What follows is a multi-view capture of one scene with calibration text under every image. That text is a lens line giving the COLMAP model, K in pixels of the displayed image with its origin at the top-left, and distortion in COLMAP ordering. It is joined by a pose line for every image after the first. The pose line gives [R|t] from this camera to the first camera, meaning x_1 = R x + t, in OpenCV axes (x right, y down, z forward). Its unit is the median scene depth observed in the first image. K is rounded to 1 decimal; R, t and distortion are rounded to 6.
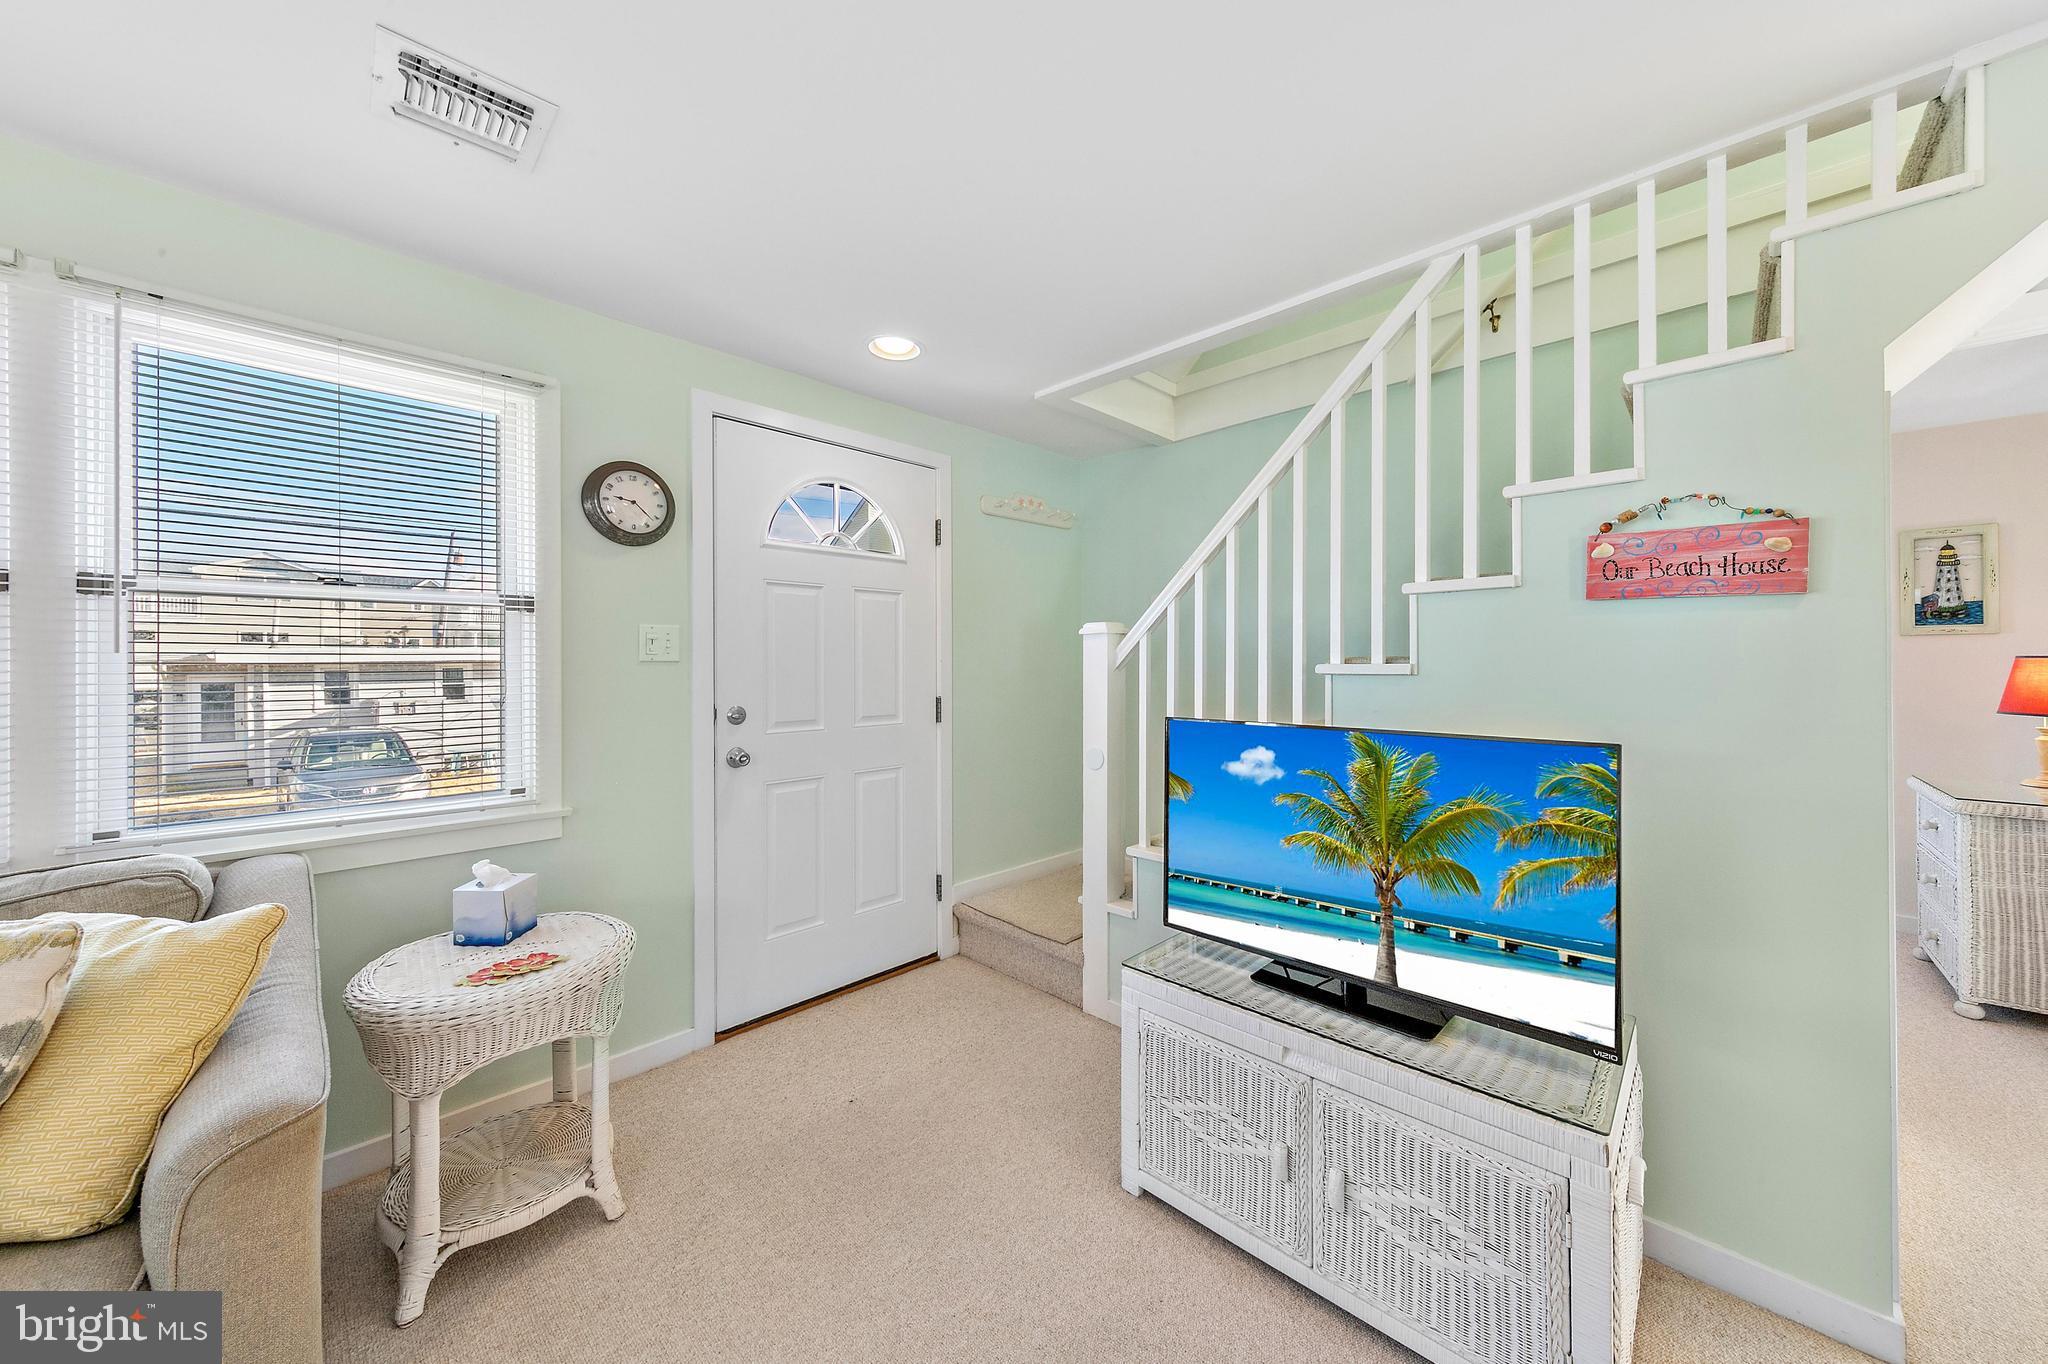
lens RADIAL K [[720.6, 0, 1035.7], [0, 720.6, 662.7], [0, 0, 1]] dist [0.006162, -0.000511]
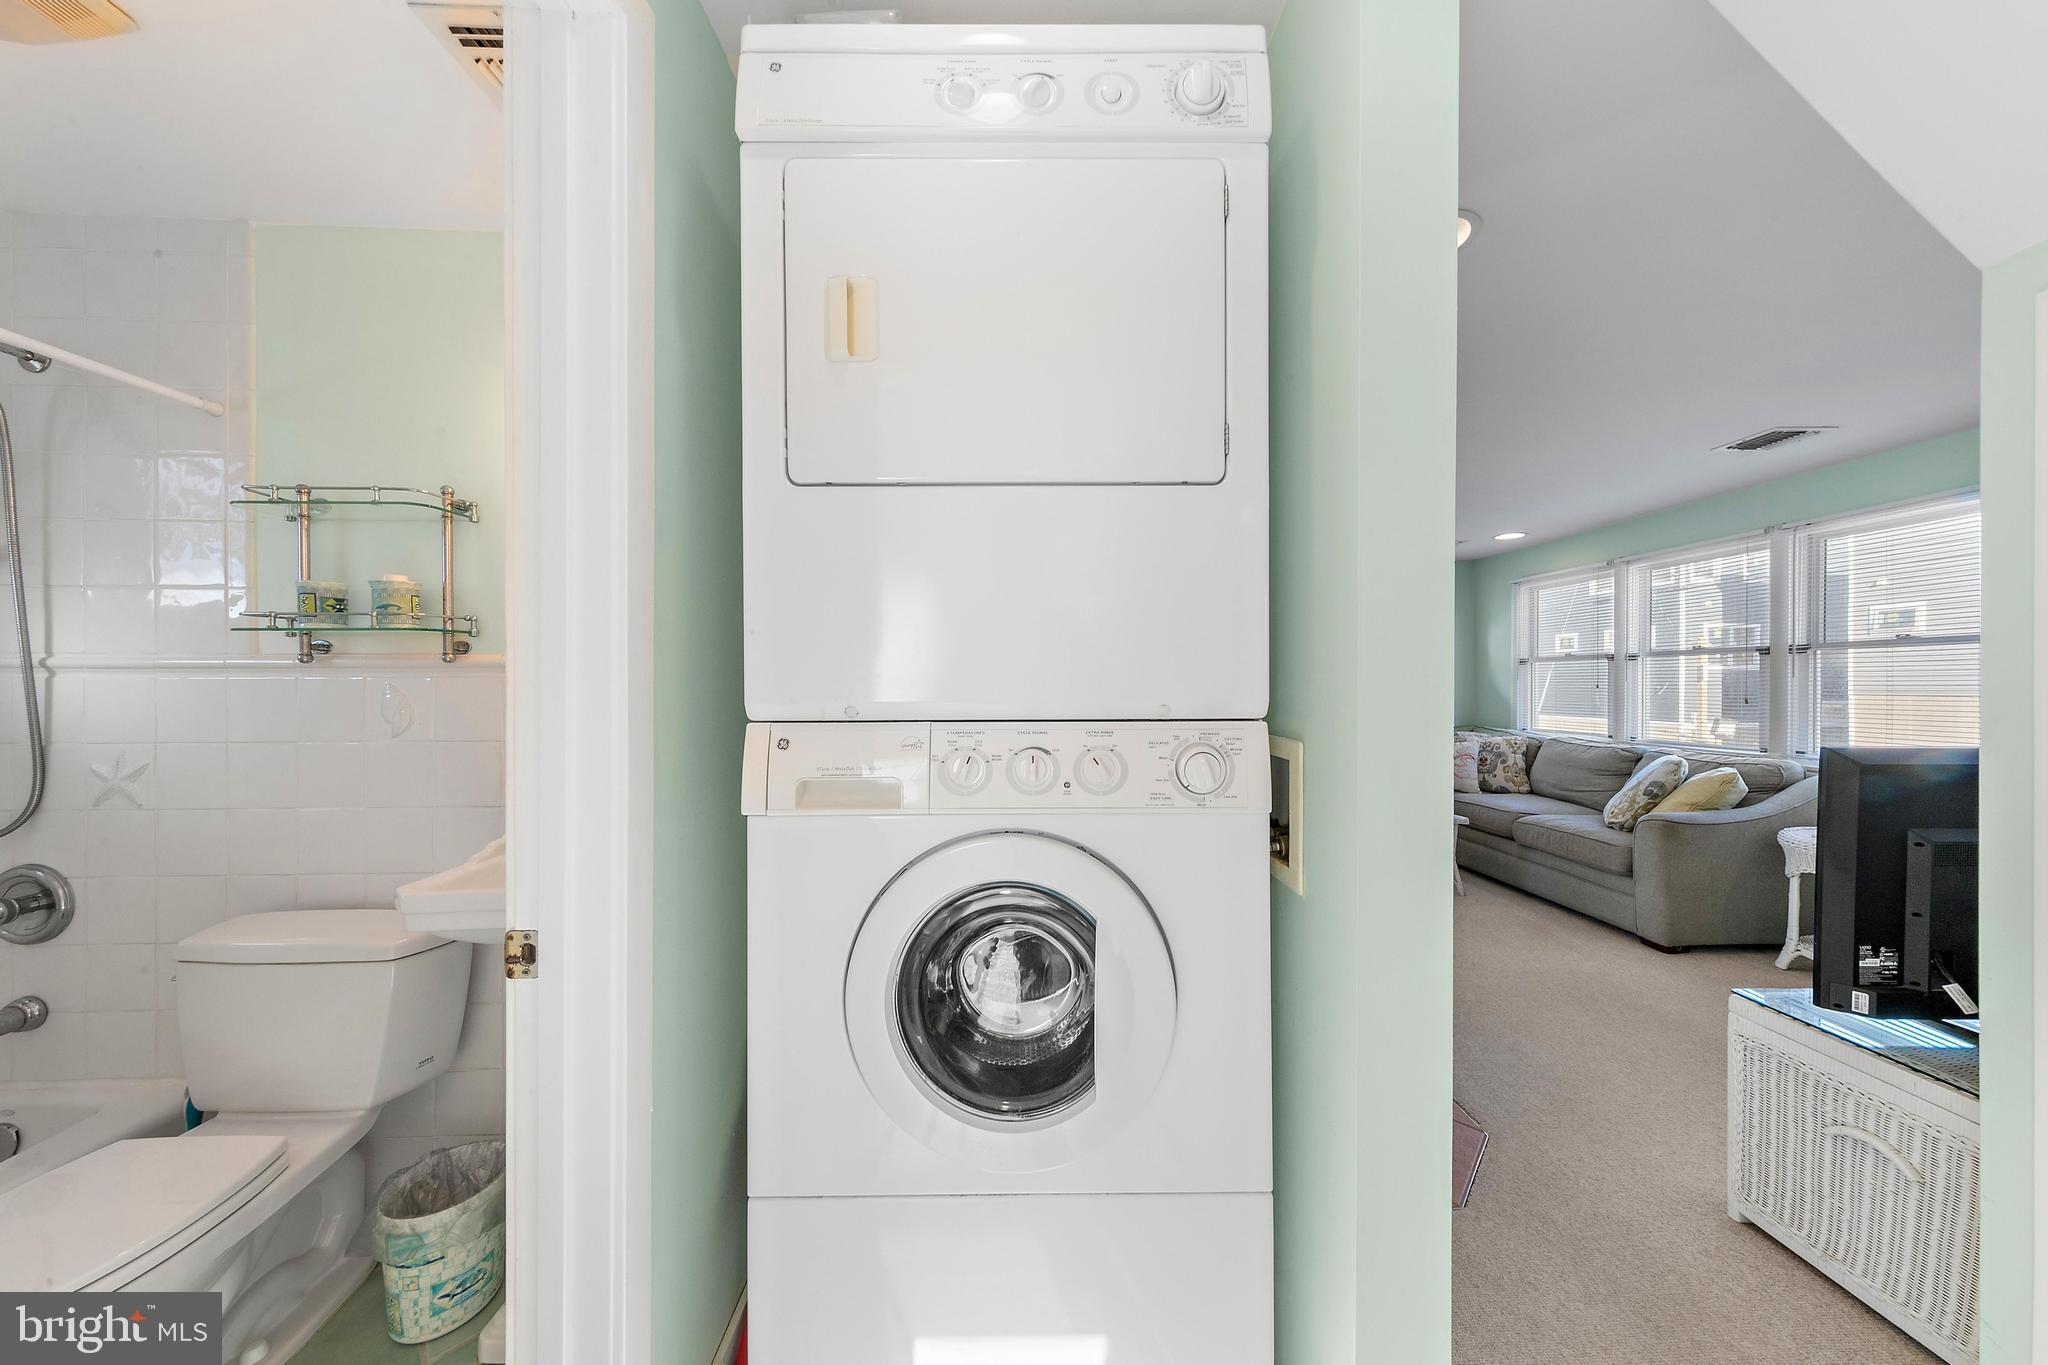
lens RADIAL K [[650.4, 0, 1020.1], [0, 650.4, 680.9], [0, 0, 1]] dist [0.005907, -0.000418]
pose [[-0.709340, 0.000034, -0.704867, 1.242086], [0.001152, 0.999999, -0.001112, -0.000746], [0.704866, -0.001601, -0.709339, 0.423713]]
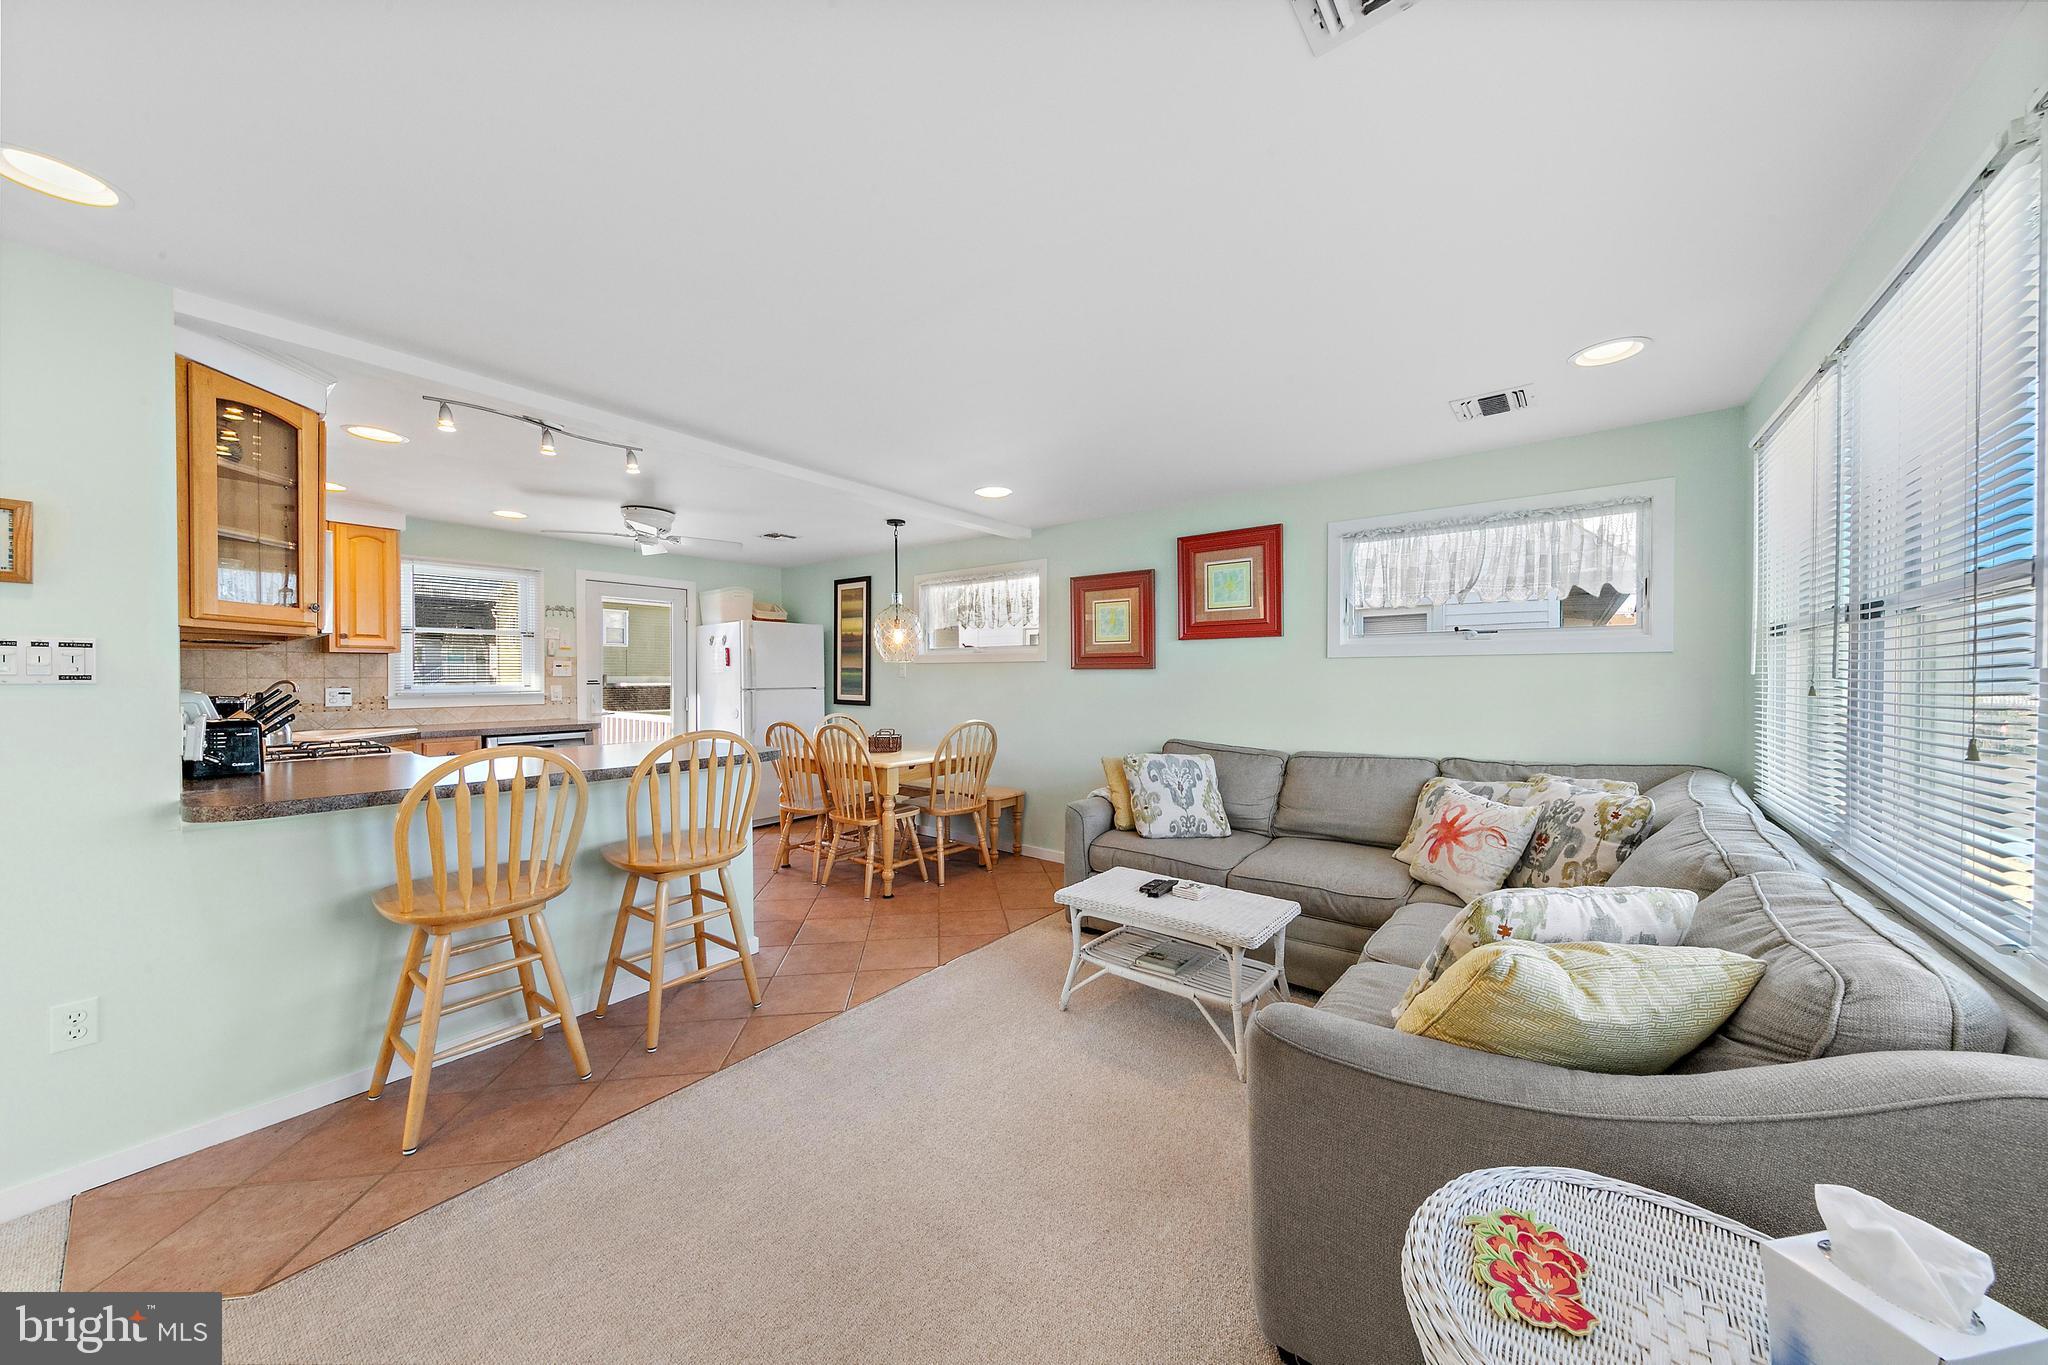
lens RADIAL K [[690.2, 0, 1033.5], [0, 690.2, 677.3], [0, 0, 1]] dist [0.002859, 0.000033]
pose [[-0.993430, 0.003639, -0.114383, -0.180867], [0.003302, 0.999990, 0.003139, -0.005063], [0.114393, 0.002741, -0.993432, 0.885012]]
